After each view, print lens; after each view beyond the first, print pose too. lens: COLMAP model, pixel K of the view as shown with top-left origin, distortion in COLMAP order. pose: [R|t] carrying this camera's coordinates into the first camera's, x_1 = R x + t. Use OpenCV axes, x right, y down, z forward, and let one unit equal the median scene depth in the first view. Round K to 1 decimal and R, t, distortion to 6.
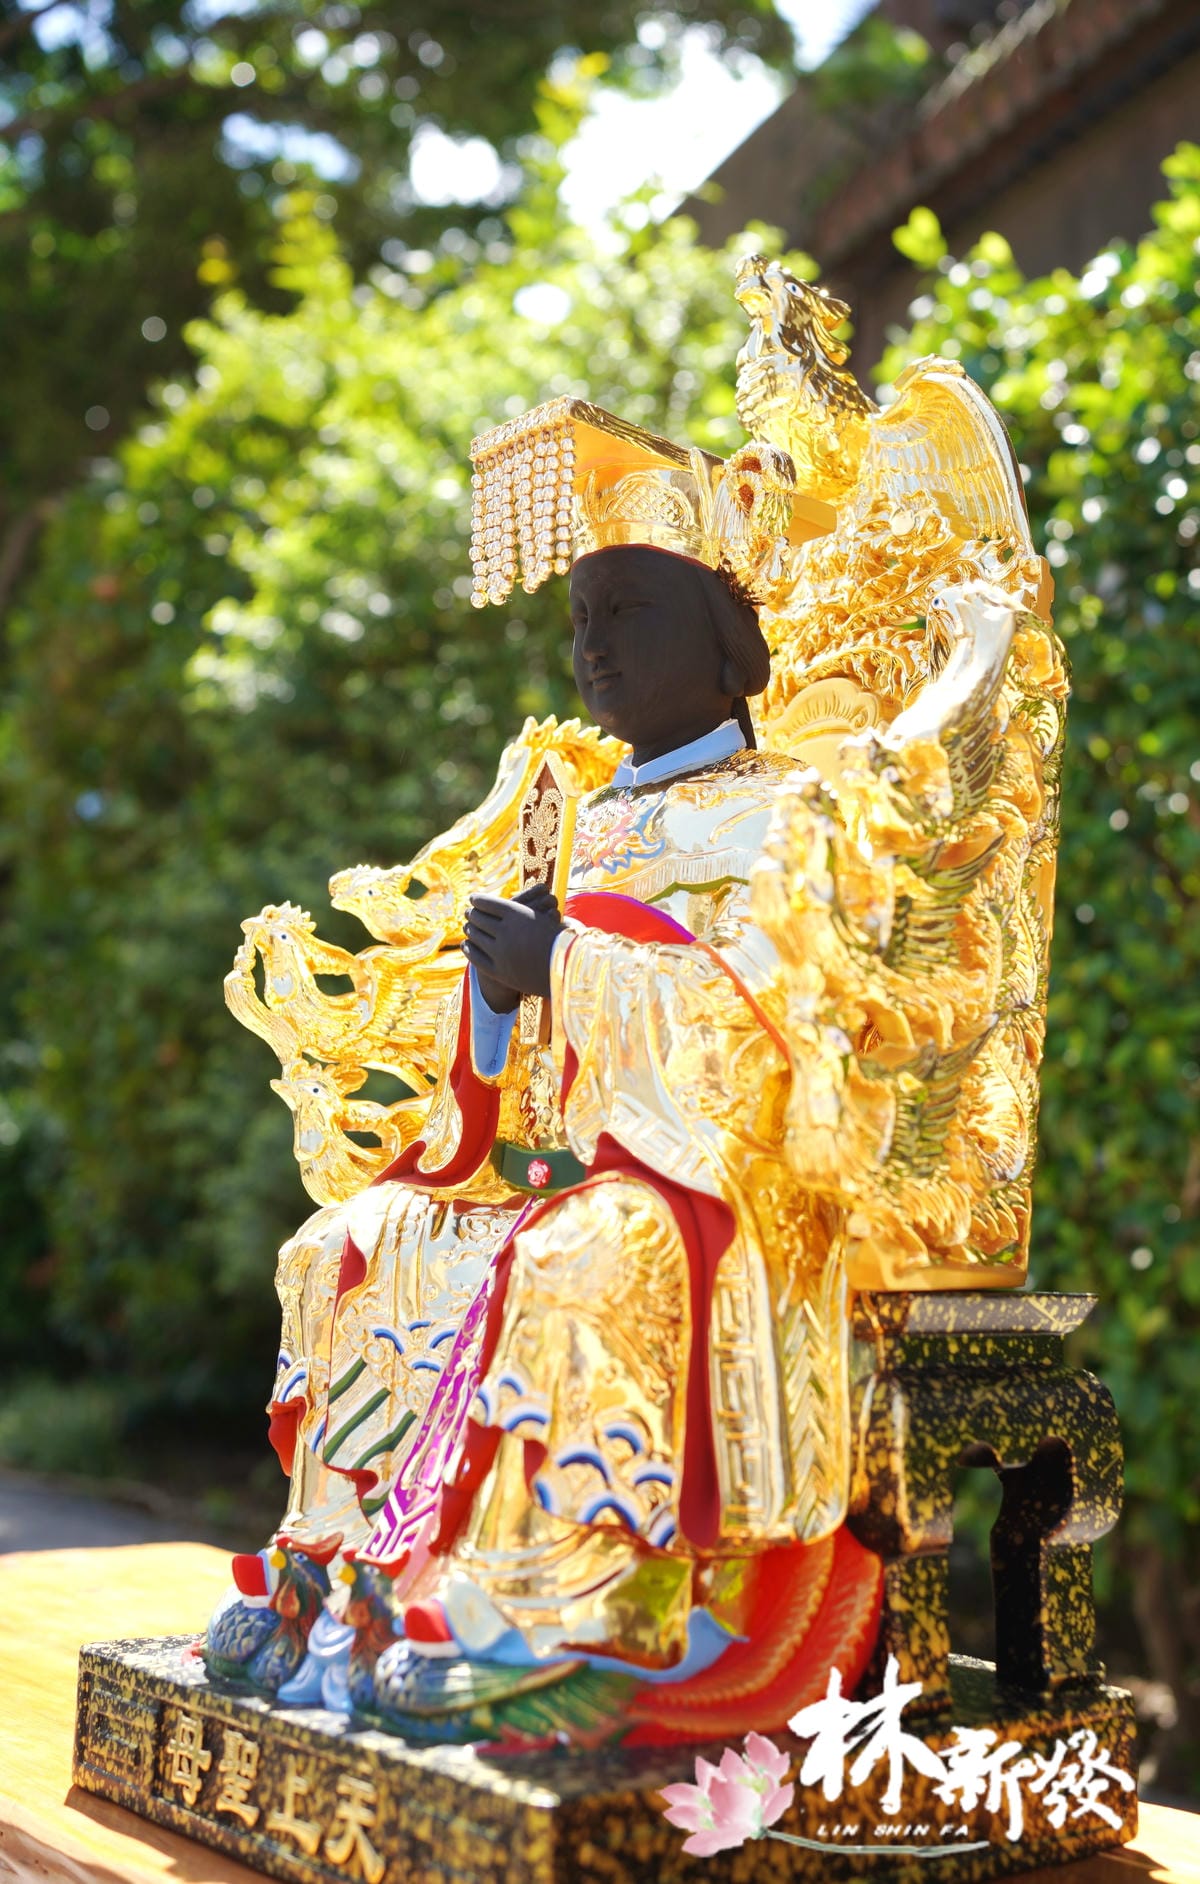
lens RADIAL K [[2120.0, 0, 600.0], [0, 2120.0, 942.0], [0, 0, 1]] dist [0.091136, -0.002385]
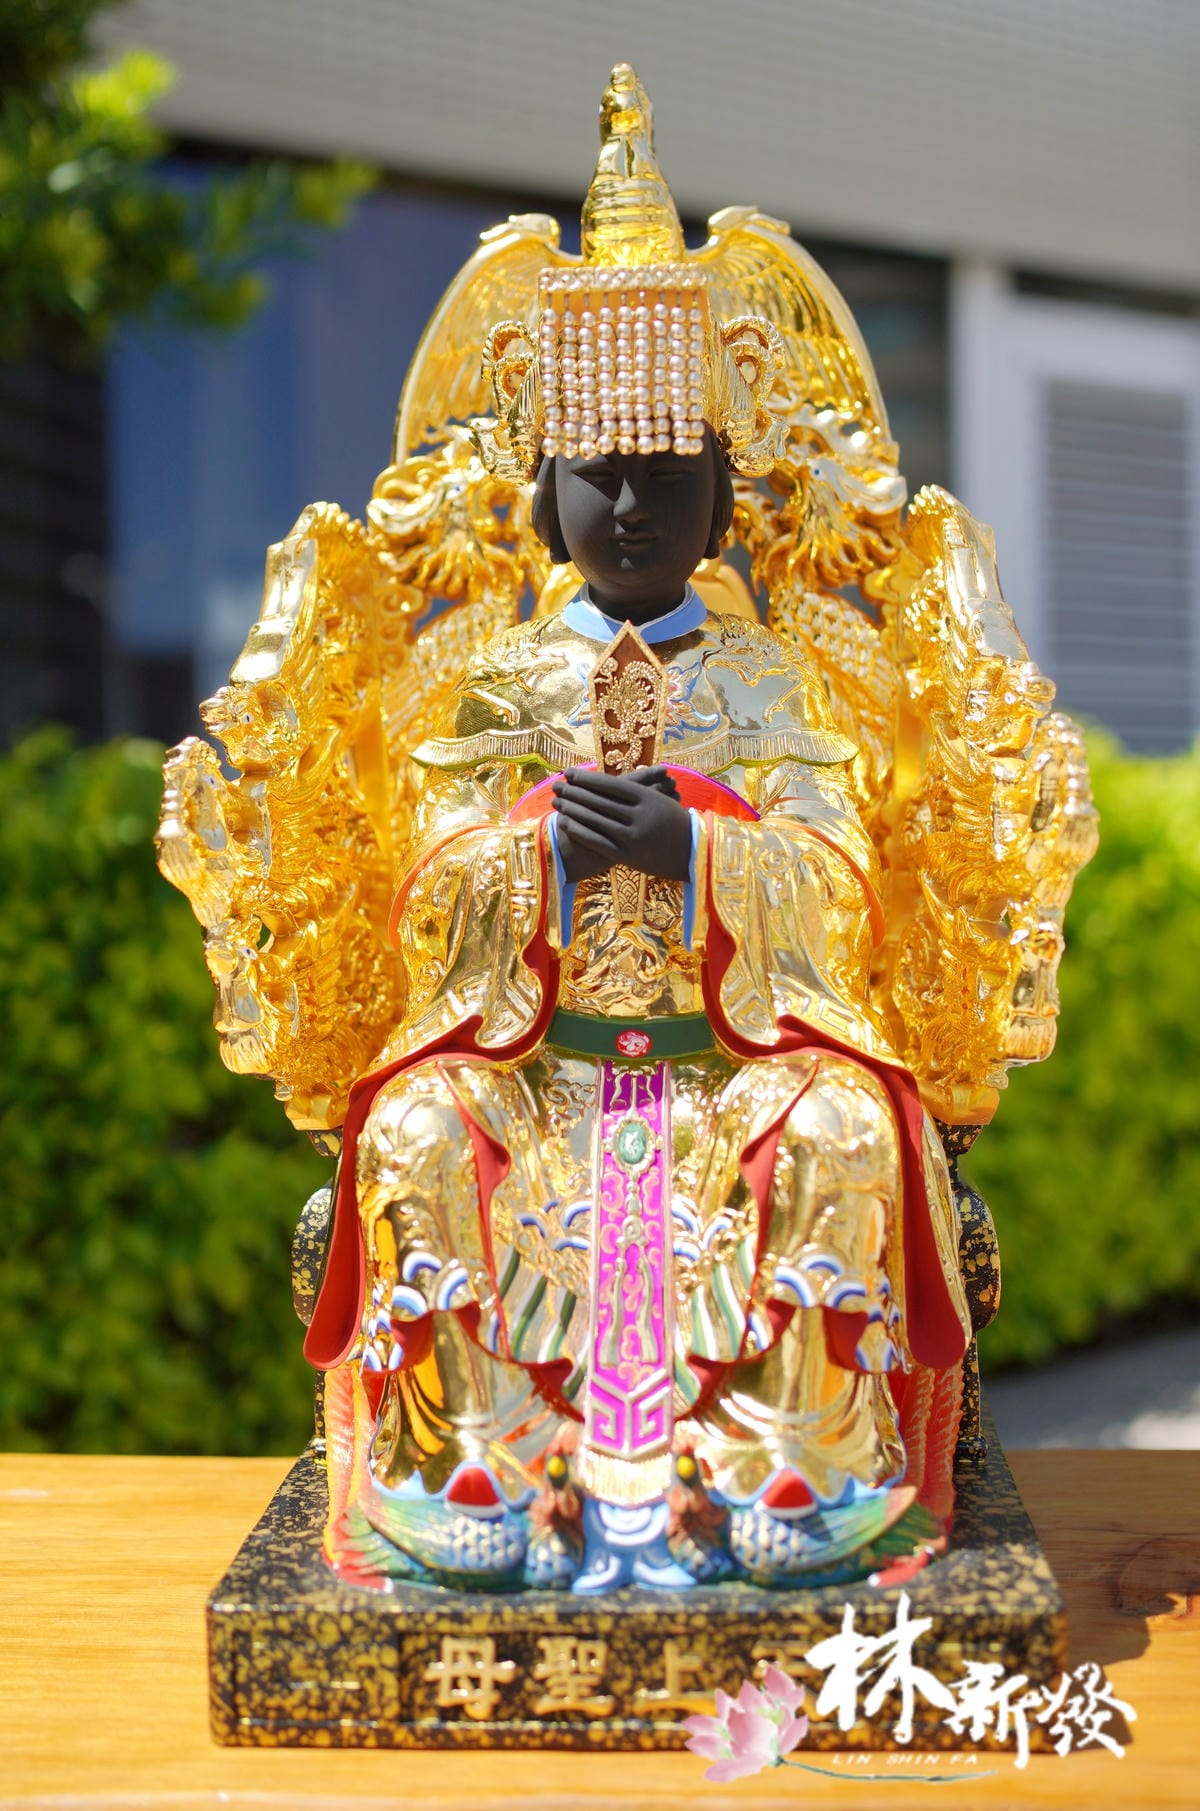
lens RADIAL K [[2208.7, 0, 598.8], [0, 2208.7, 805.7], [0, 0, 1]] dist [-0.006478, -0.004089]
pose [[0.661934, -0.049756, 0.747909, -0.889683], [-0.082373, 0.986922, 0.138560, -0.161589], [-0.745022, -0.153325, 0.649179, 0.358397]]
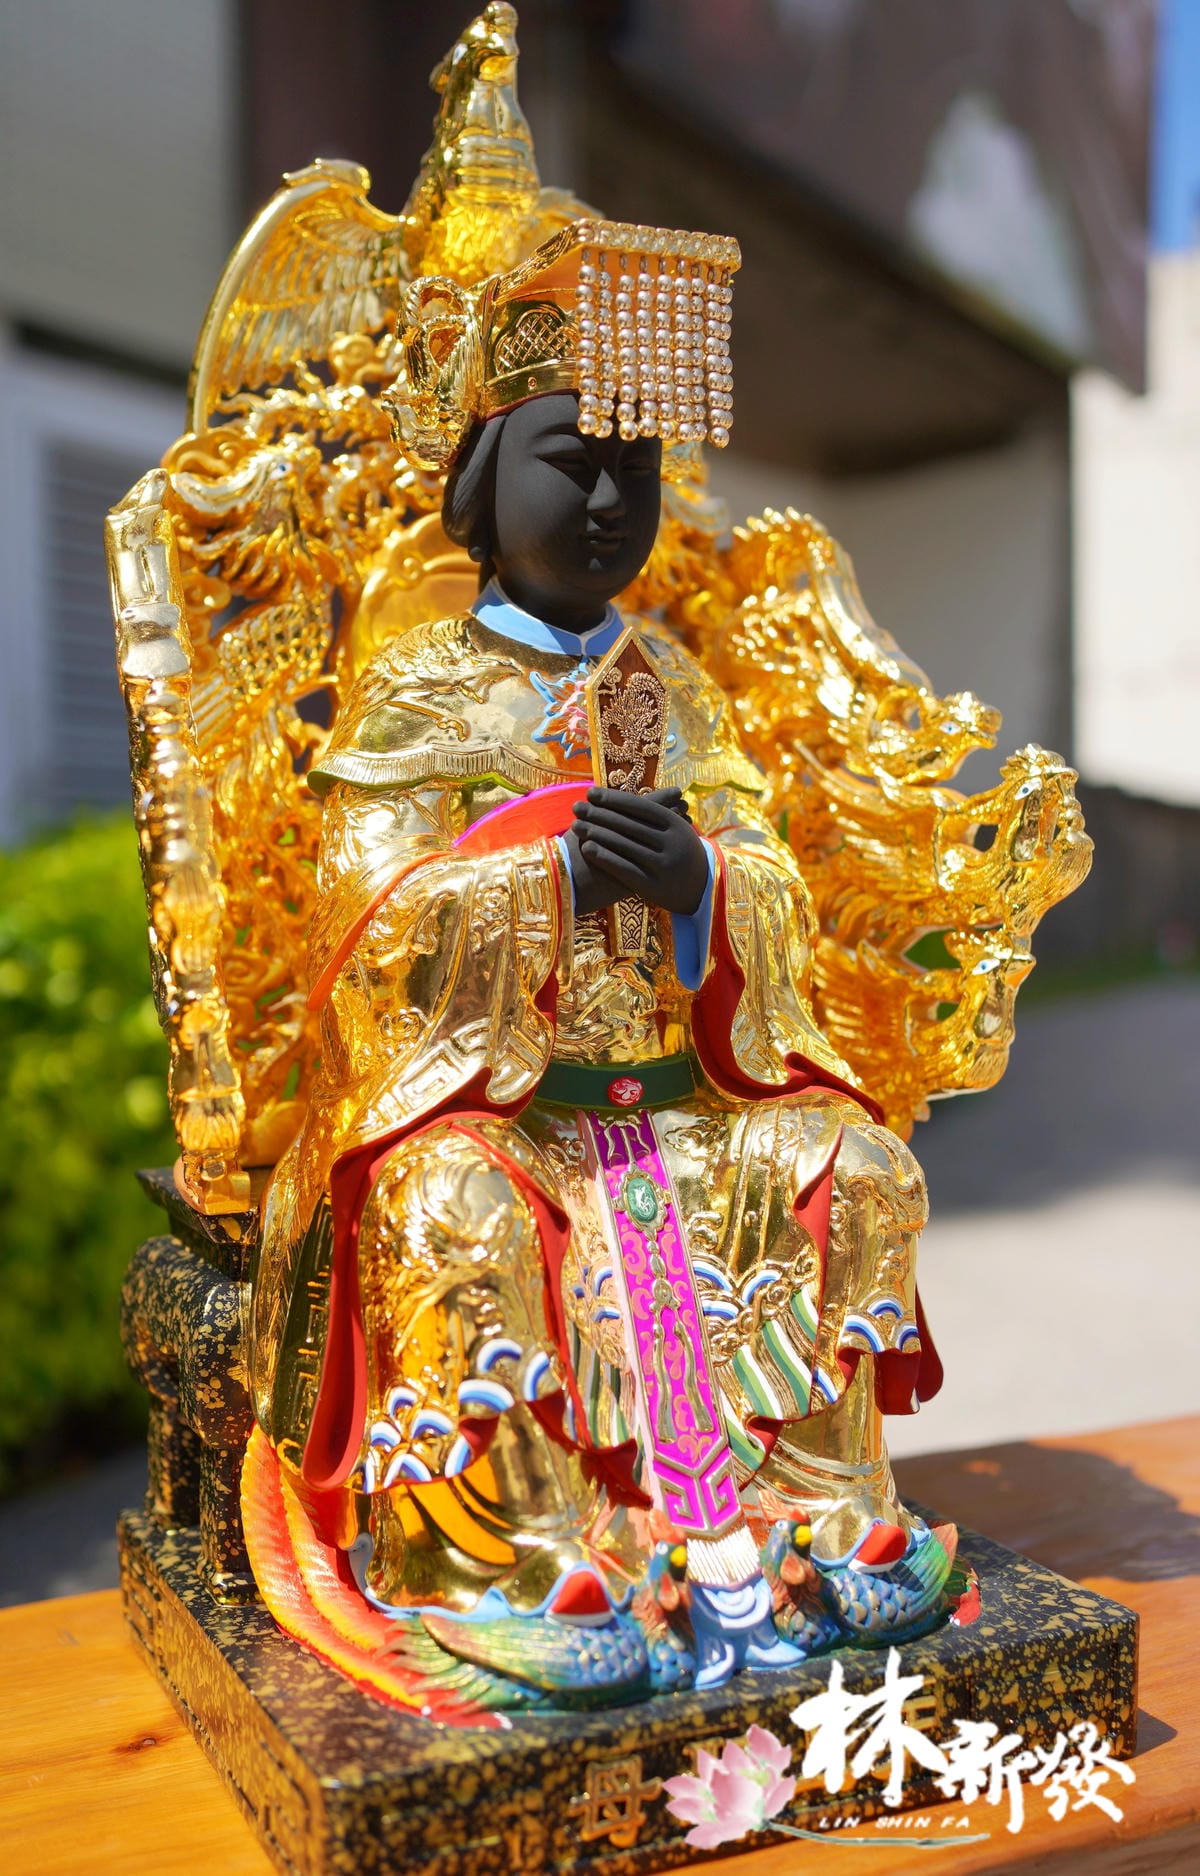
lens RADIAL K [[2149.7, 0, 600.1], [0, 2149.7, 966.7], [0, 0, 1]] dist [-0.001253, 0.005858]
pose [[0.216275, -0.090203, 0.972157, -1.016942], [-0.141795, 0.982264, 0.122686, -0.064726], [-0.965981, -0.164381, 0.199649, 0.885943]]
